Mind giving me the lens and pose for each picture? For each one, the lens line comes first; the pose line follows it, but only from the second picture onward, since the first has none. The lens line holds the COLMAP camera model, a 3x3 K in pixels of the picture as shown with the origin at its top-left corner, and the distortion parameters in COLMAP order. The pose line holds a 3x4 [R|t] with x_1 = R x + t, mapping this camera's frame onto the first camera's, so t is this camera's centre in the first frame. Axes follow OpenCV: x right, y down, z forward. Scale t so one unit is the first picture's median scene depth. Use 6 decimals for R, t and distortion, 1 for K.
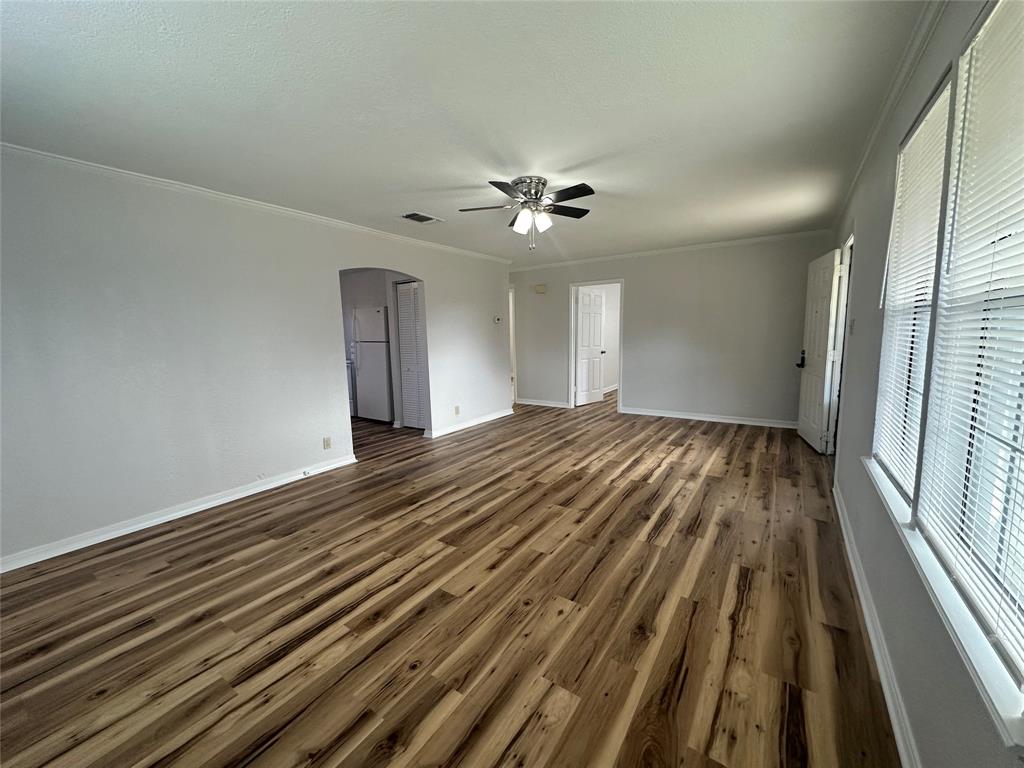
lens RADIAL K [[408.9, 0, 511.2], [0, 408.9, 386.0], [0, 0, 1]] dist [-0.003906, 0.000651]
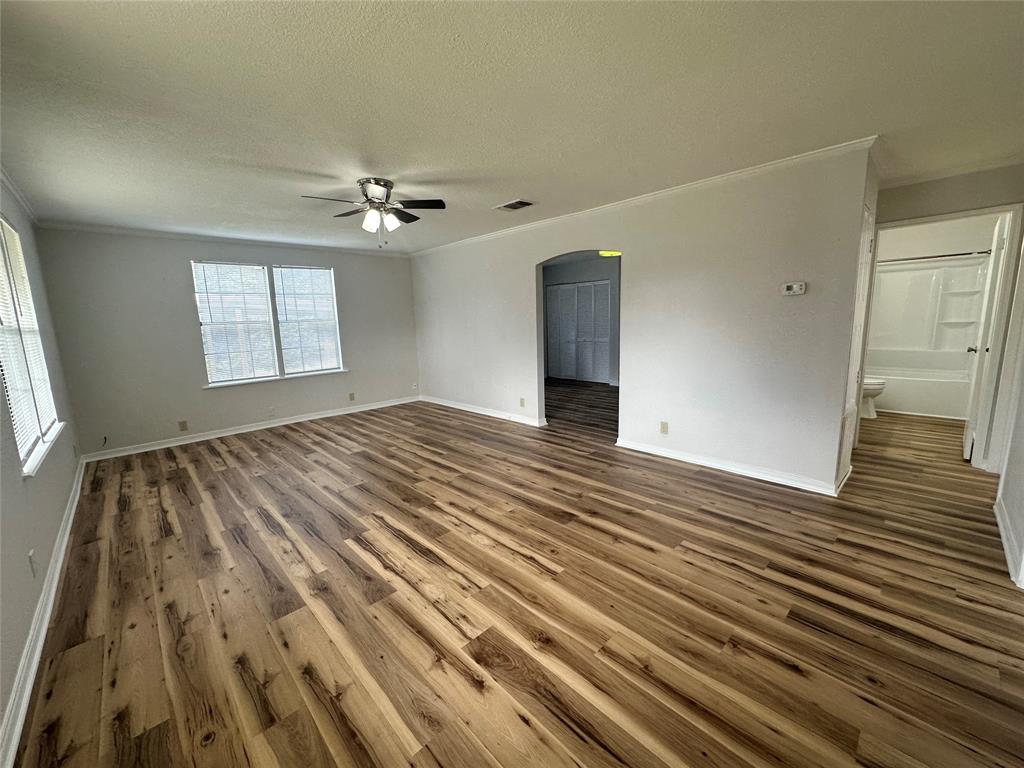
lens RADIAL K [[408.9, 0, 512.2], [0, 408.9, 384.6], [0, 0, 1]] dist [-0.003906, 0.000651]
pose [[-0.209832, 0.184266, -0.960217, 0.912051], [-0.095610, 0.973507, 0.207710, -0.209941], [0.973052, 0.135390, -0.186655, 1.367060]]
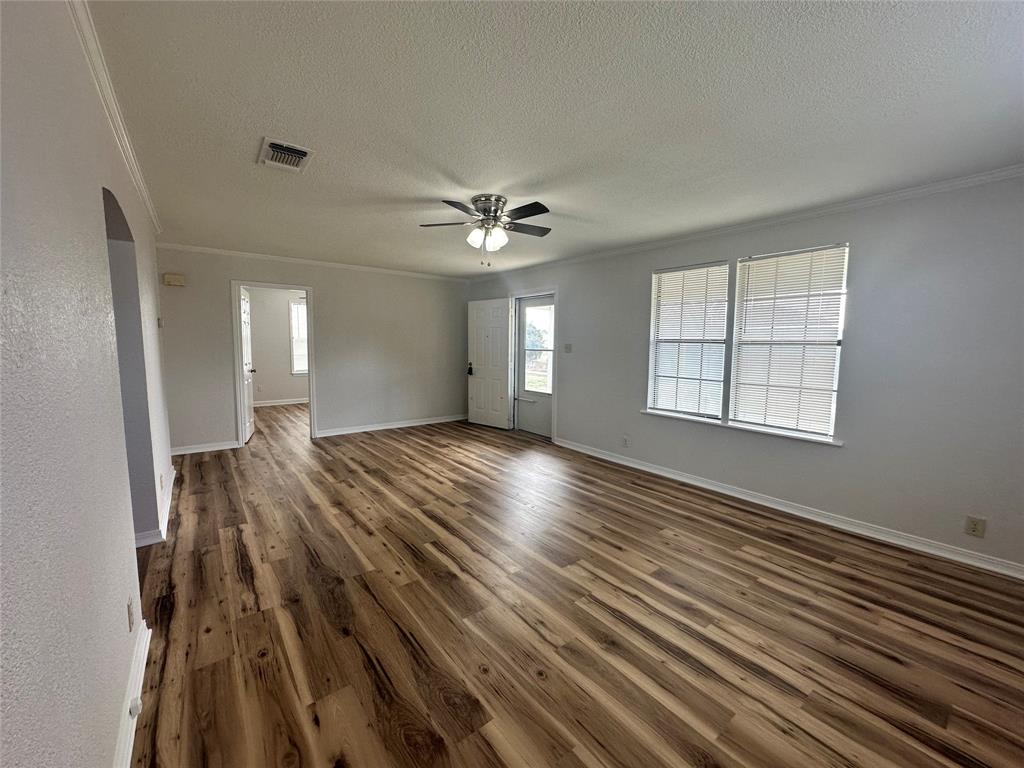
lens RADIAL K [[408.9, 0, 514.8], [0, 408.9, 384.1], [0, 0, 1]] dist [-0.003906, 0.000651]
pose [[0.304901, -0.068097, 0.949946, -0.791820], [0.109151, 0.993367, 0.036176, -0.064495], [-0.946109, 0.092657, 0.310311, 0.568196]]
